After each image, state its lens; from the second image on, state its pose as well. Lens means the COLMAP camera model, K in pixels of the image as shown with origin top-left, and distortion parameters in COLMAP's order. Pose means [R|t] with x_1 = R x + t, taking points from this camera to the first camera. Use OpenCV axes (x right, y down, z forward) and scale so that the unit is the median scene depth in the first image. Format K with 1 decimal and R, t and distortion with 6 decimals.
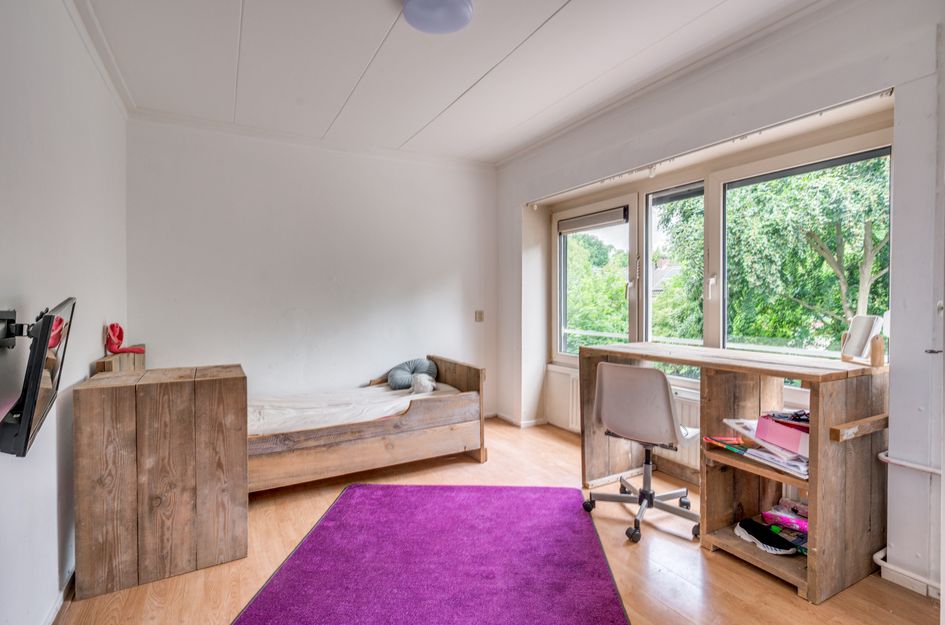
lens RADIAL K [[518.0, 0, 472.5], [0, 518.0, 292.3], [0, 0, 1]] dist [0.004967, 0.001800]
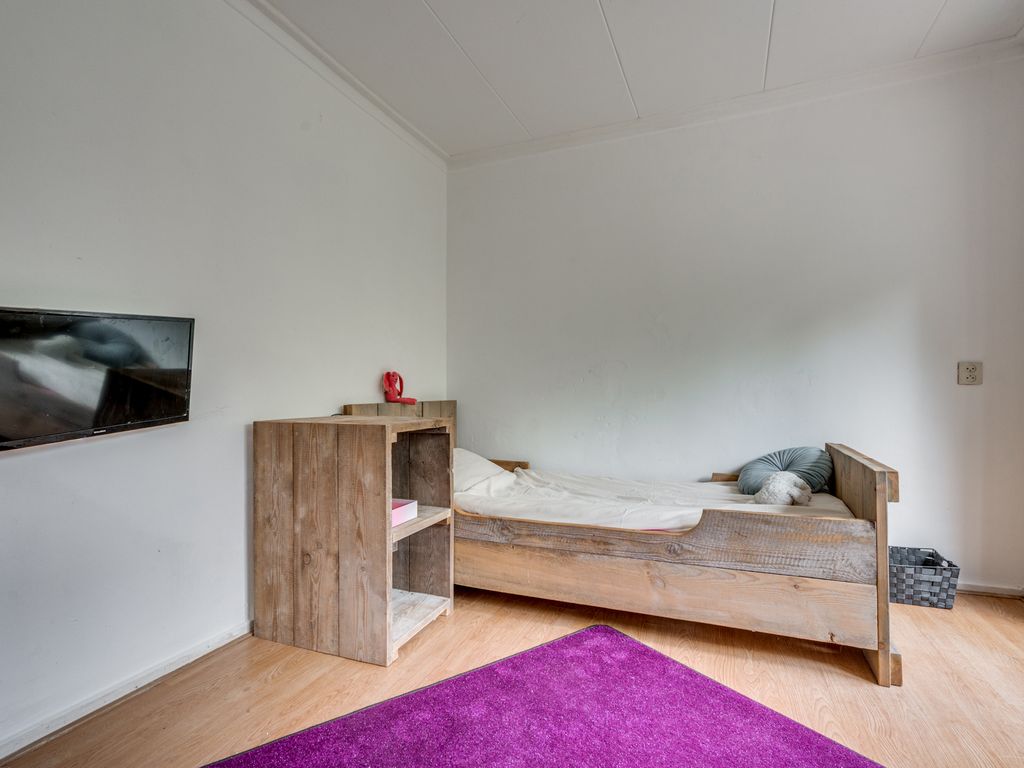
lens RADIAL K [[524.7, 0, 512.0], [0, 524.7, 384.0], [0, 0, 1]] dist [-0.000054, 0.001232]
pose [[0.588980, -0.011441, -0.808067, 0.295637], [0.004073, 0.999929, -0.011189, 0.113941], [0.808137, 0.003299, 0.588985, 0.716663]]
